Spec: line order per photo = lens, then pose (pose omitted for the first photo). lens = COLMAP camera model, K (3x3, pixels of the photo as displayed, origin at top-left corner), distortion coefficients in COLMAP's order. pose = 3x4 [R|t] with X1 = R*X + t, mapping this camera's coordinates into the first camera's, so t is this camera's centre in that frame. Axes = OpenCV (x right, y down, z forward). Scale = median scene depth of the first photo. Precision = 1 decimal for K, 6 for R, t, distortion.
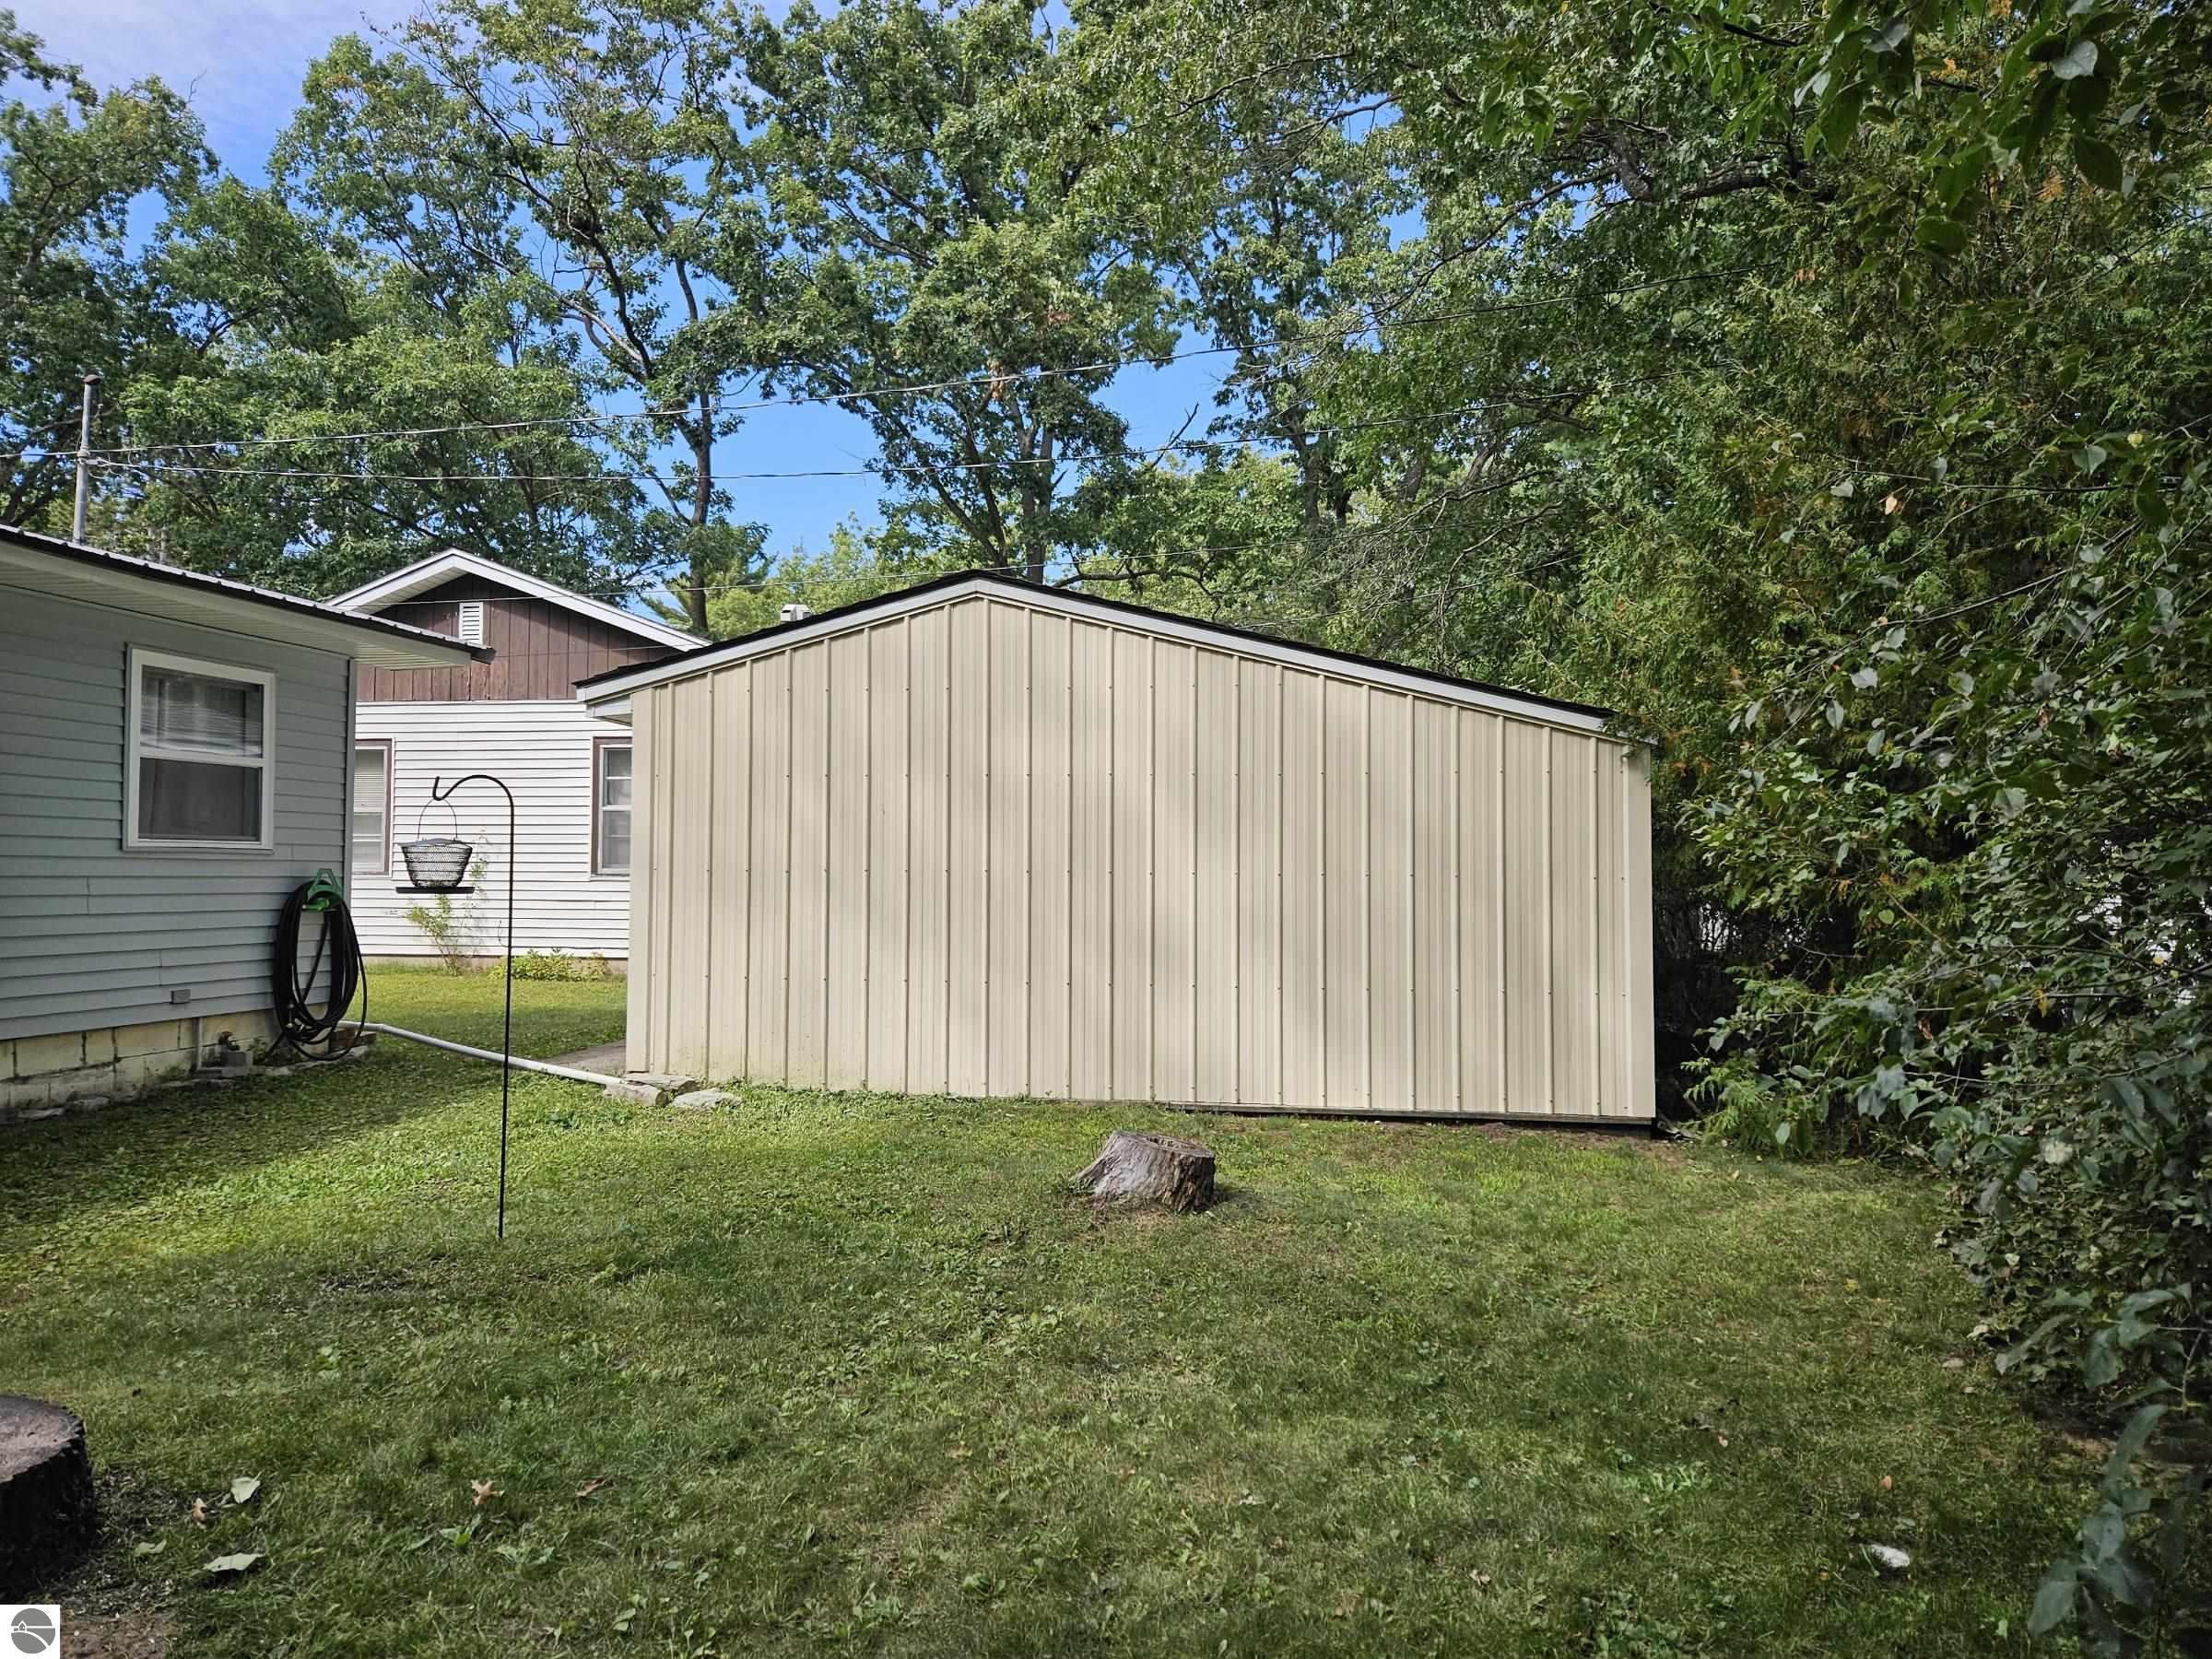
lens RADIAL K [[1478.8, 0, 1111.8], [0, 1478.8, 844.1], [0, 0, 1]] dist [0.074139, -0.062310]
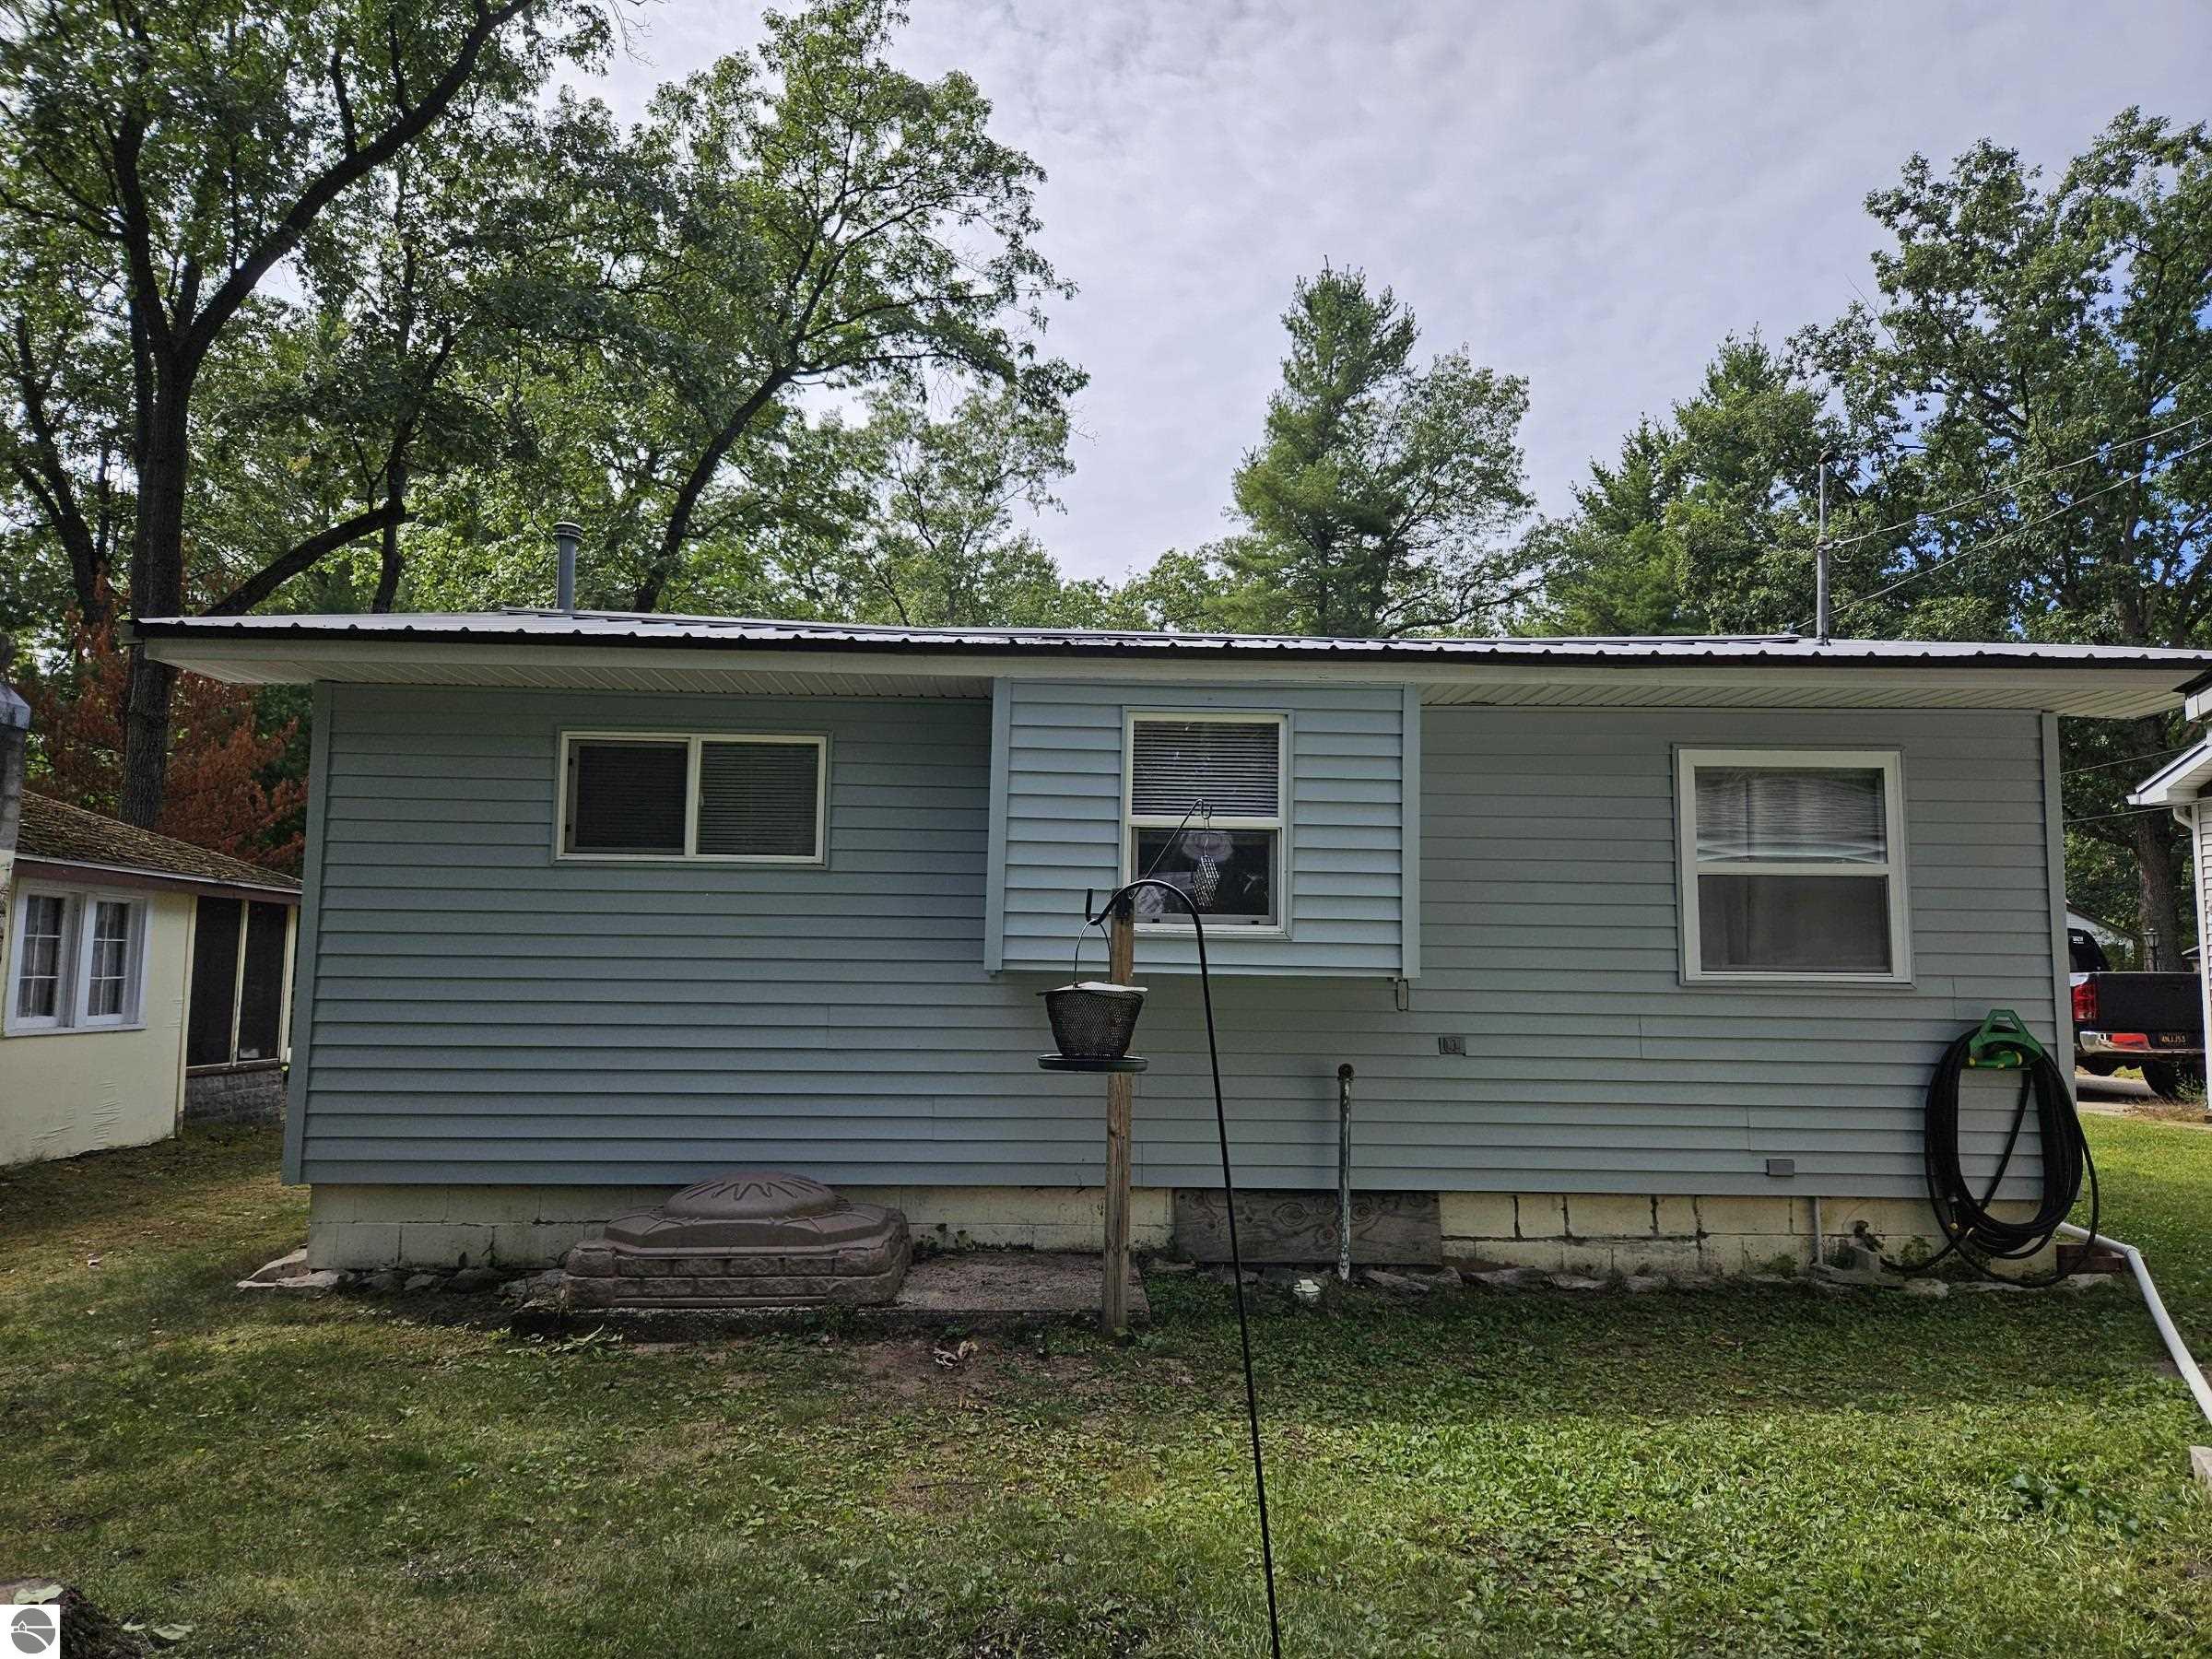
lens RADIAL K [[1478.8, 0, 1111.8], [0, 1478.8, 844.1], [0, 0, 1]] dist [0.074139, -0.062310]
pose [[0.219836, -0.087573, -0.971598, 0.091333], [0.011057, 0.996122, -0.087282, -0.004570], [0.975474, 0.008445, 0.219952, 0.447750]]
